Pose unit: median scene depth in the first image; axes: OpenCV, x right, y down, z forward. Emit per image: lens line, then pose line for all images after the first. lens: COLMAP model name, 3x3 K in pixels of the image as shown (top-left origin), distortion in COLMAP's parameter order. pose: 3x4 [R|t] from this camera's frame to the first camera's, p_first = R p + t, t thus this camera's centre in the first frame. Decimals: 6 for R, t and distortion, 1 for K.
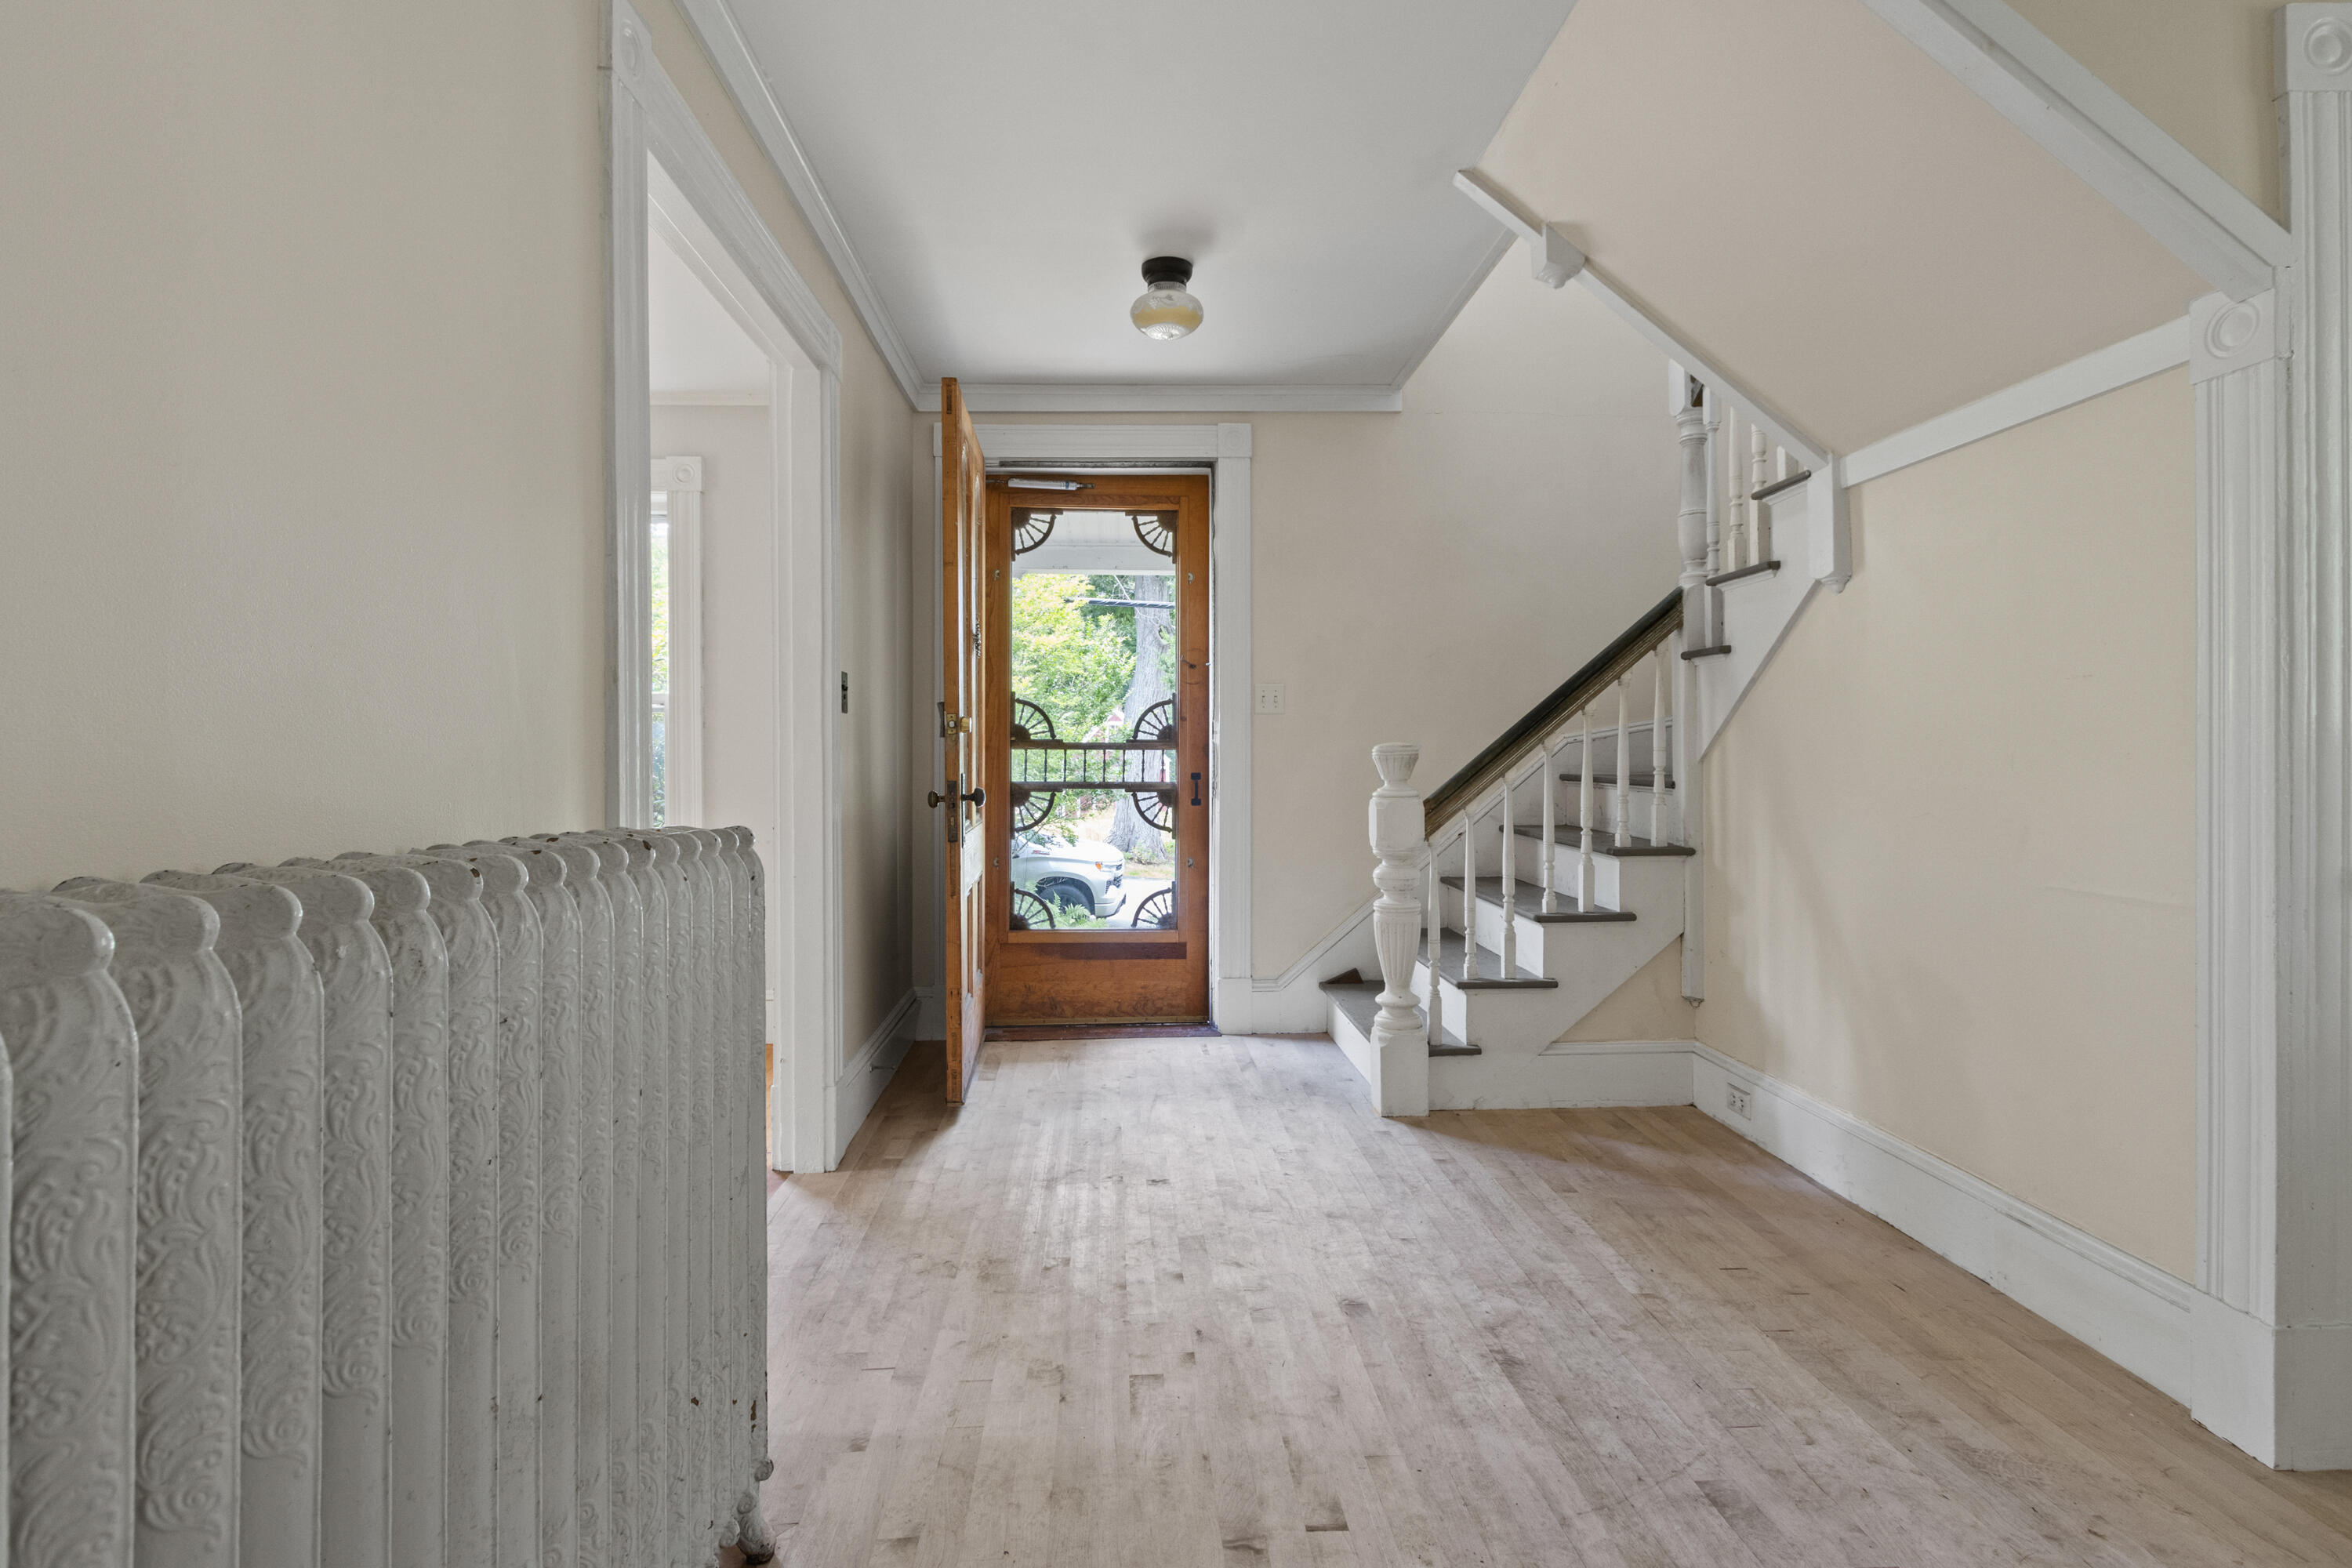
lens RADIAL K [[1123.3, 0, 1154.4], [0, 1123.3, 774.6], [0, 0, 1]] dist [-0.000098, -0.000499]
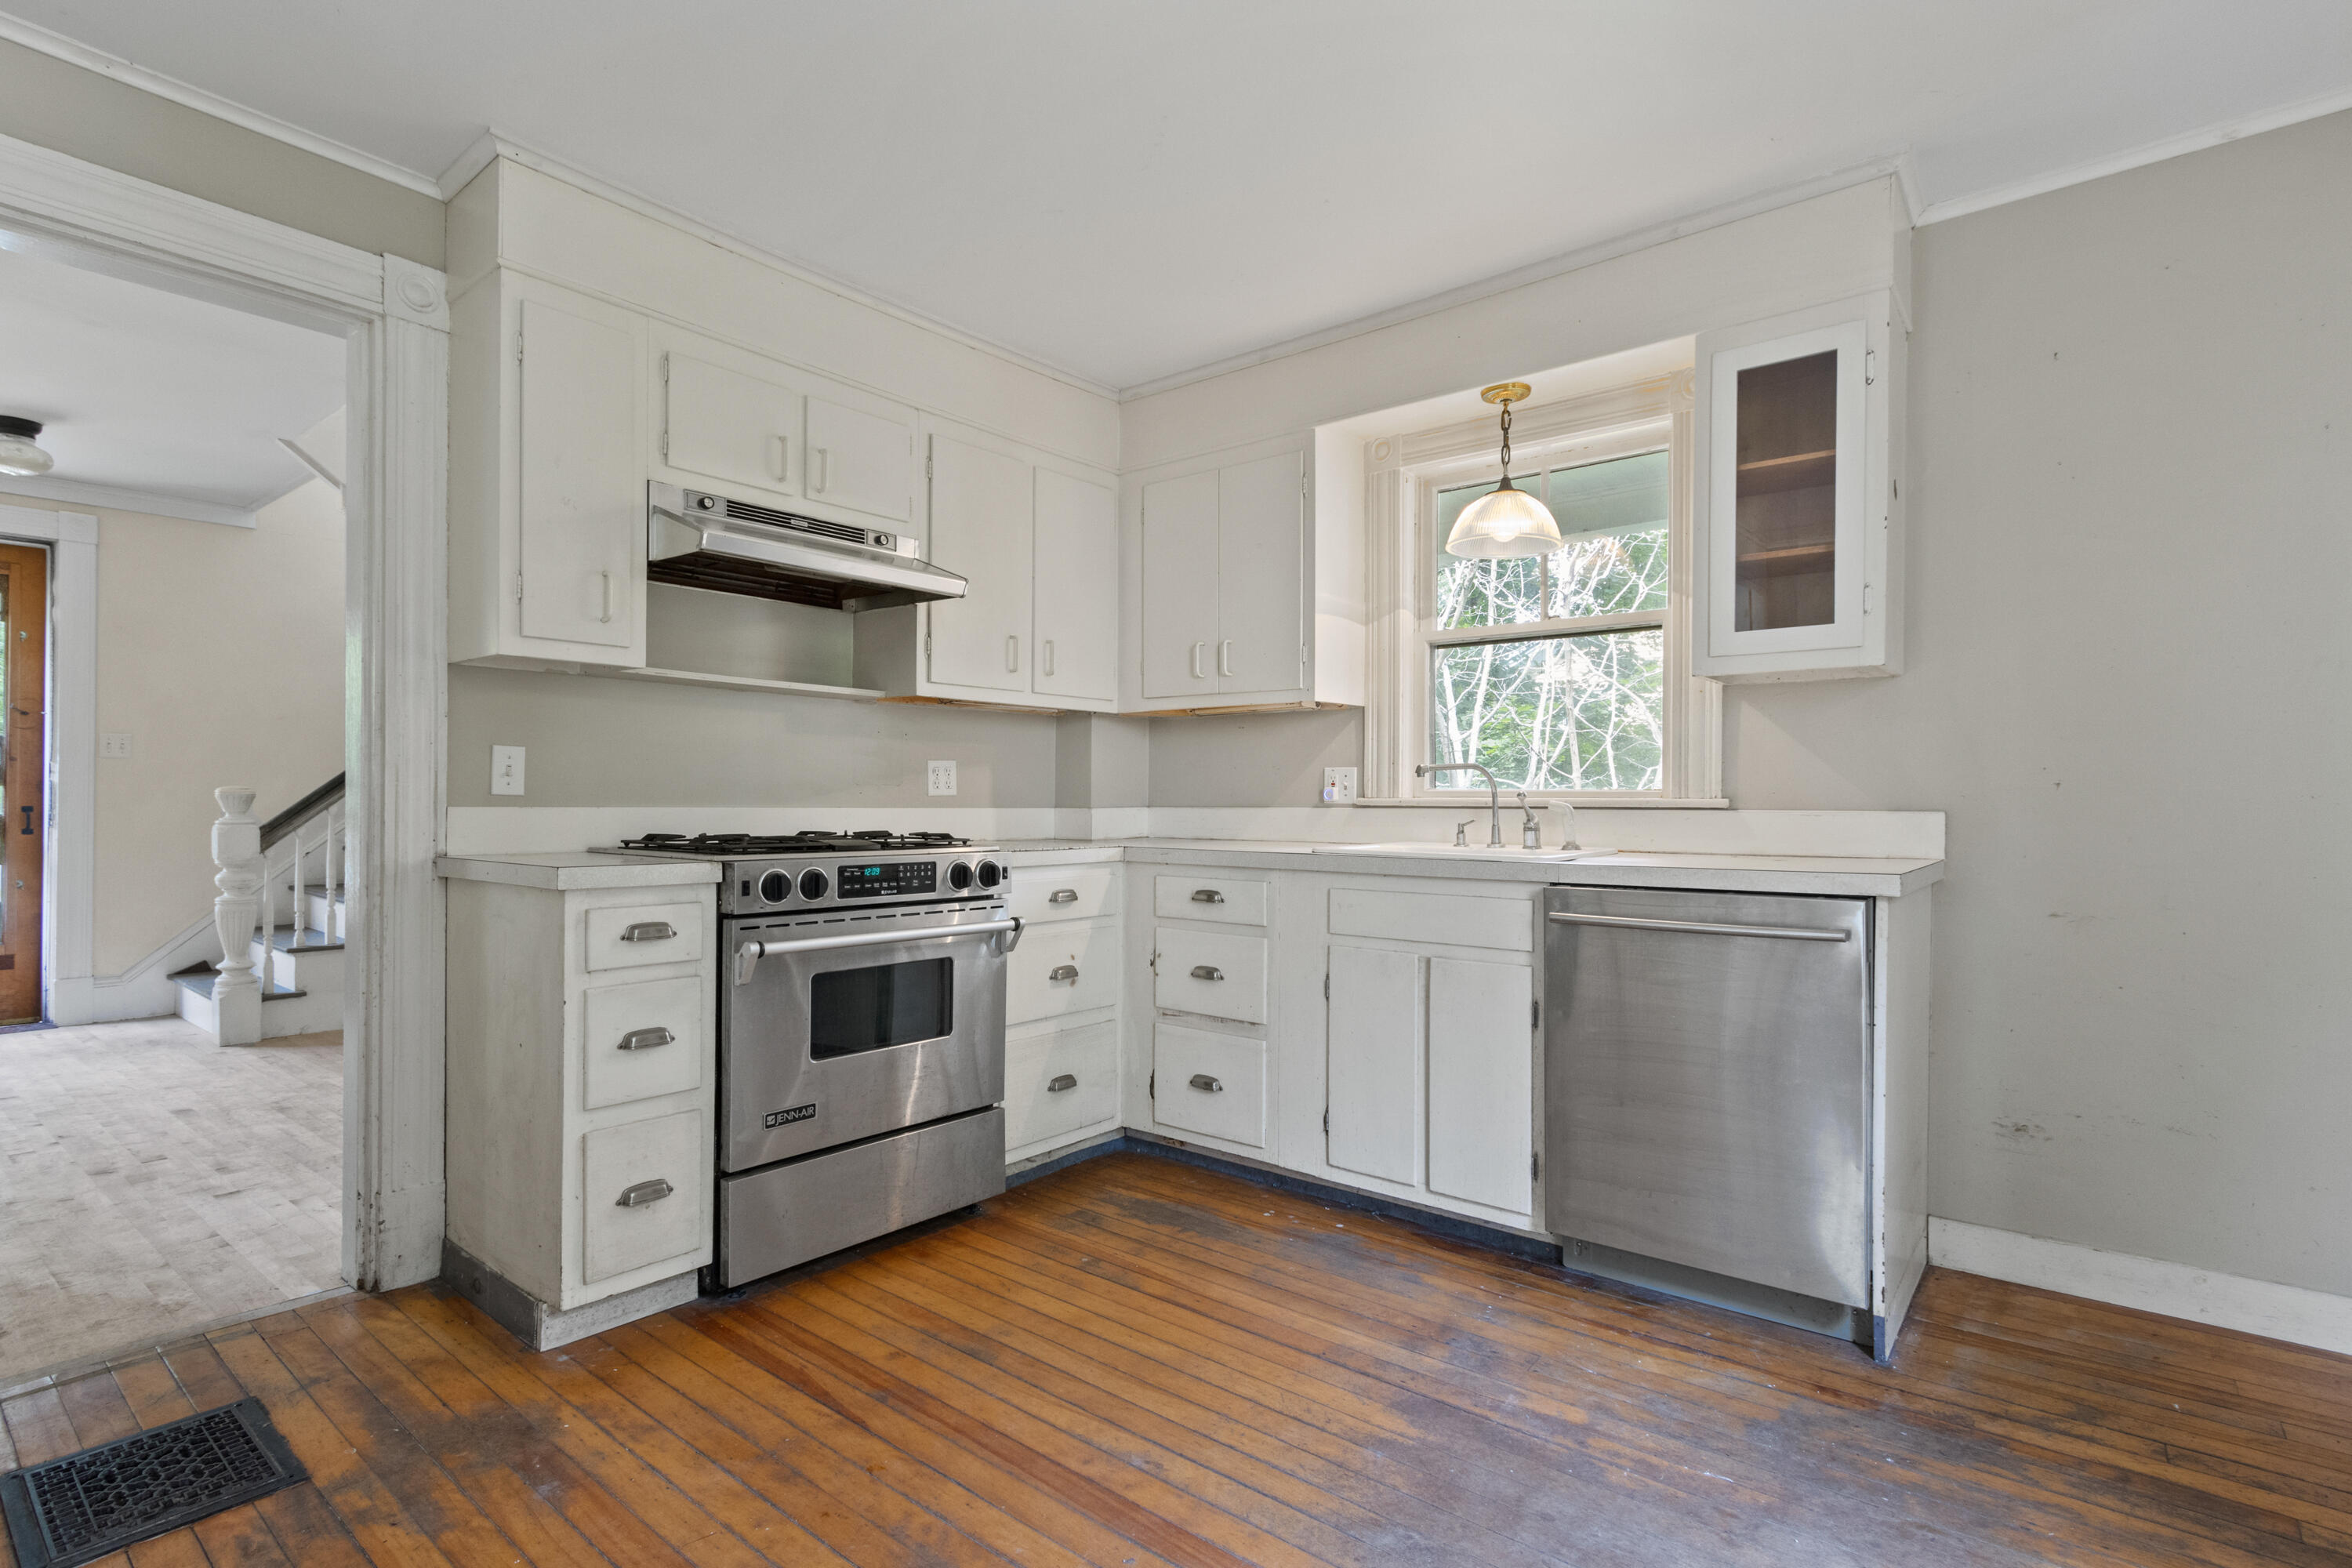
lens RADIAL K [[1121.1, 0, 1167.0], [0, 1121.1, 801.8], [0, 0, 1]] dist [-0.000670, -0.000913]
pose [[0.651934, 0.007852, 0.758235, -0.072829], [-0.003917, 0.999968, -0.006987, -0.002585], [-0.758266, 0.001585, 0.651944, -0.643878]]
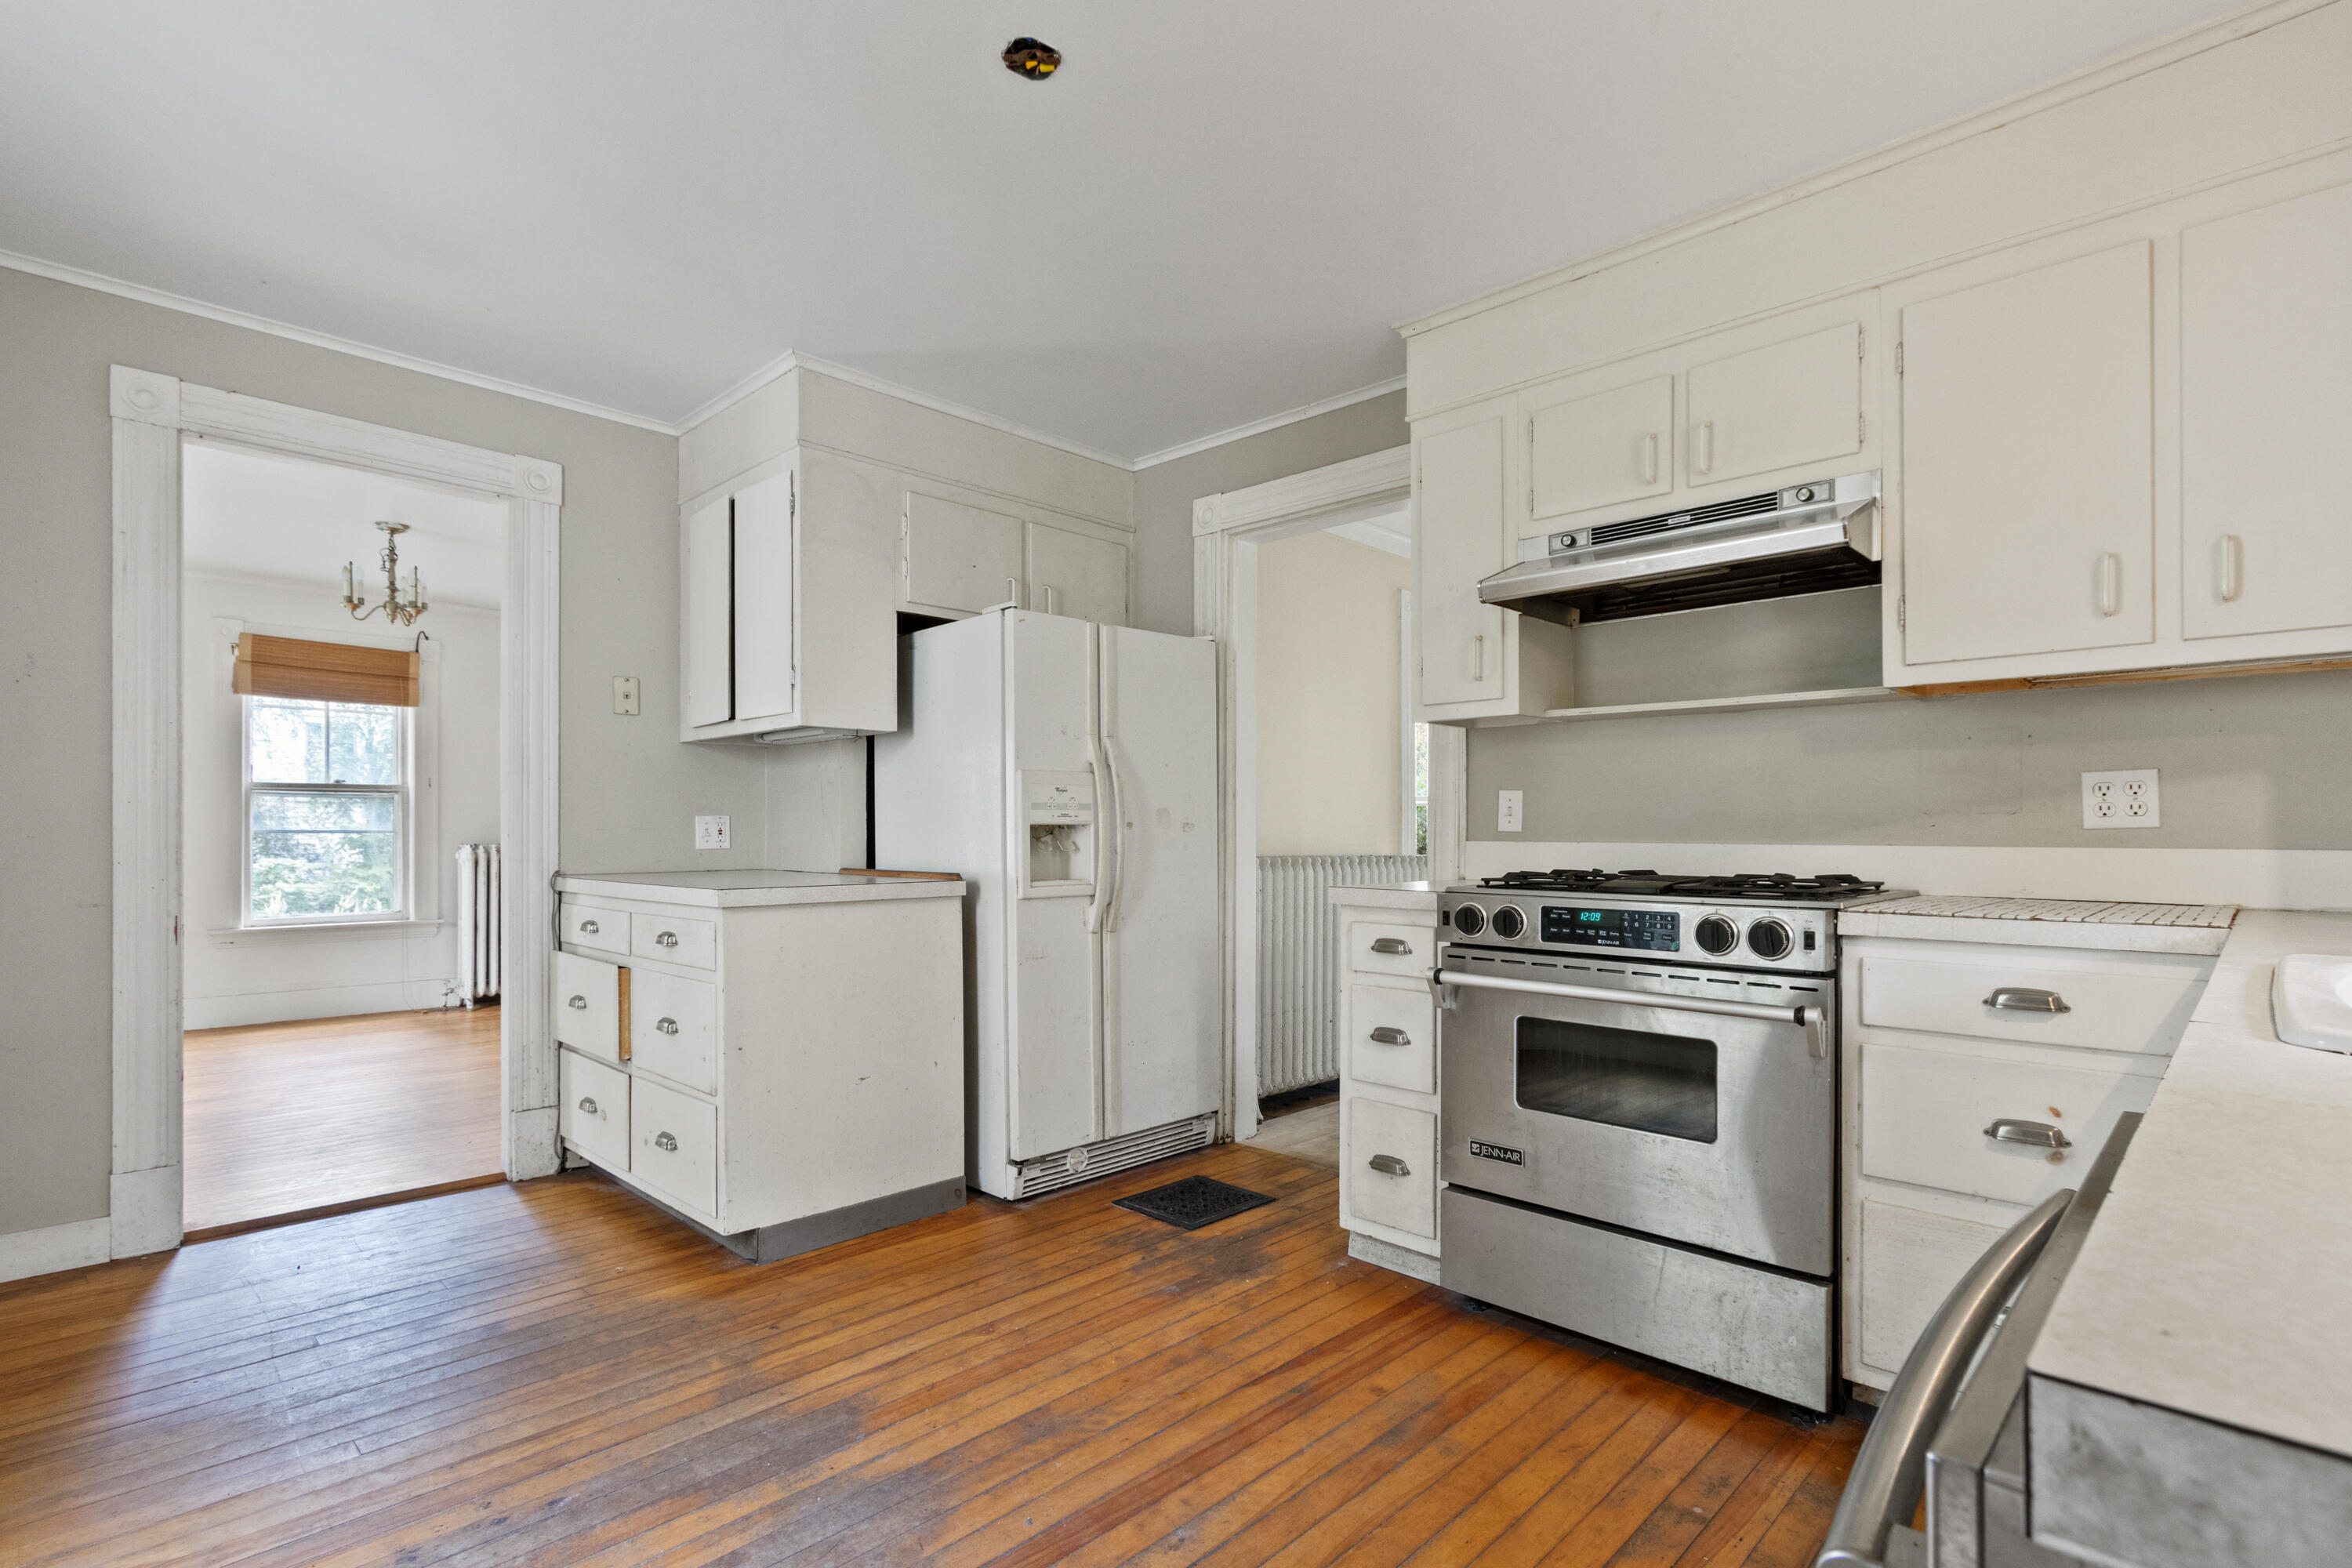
lens RADIAL K [[1126.5, 0, 1162.0], [0, 1126.5, 834.9], [0, 0, 1]] dist [0.003825, -0.002544]
pose [[0.697403, 0.006973, -0.716645, 0.507012], [-0.008105, 0.999965, 0.001842, -0.006442], [0.716633, 0.004524, 0.697436, -0.646400]]
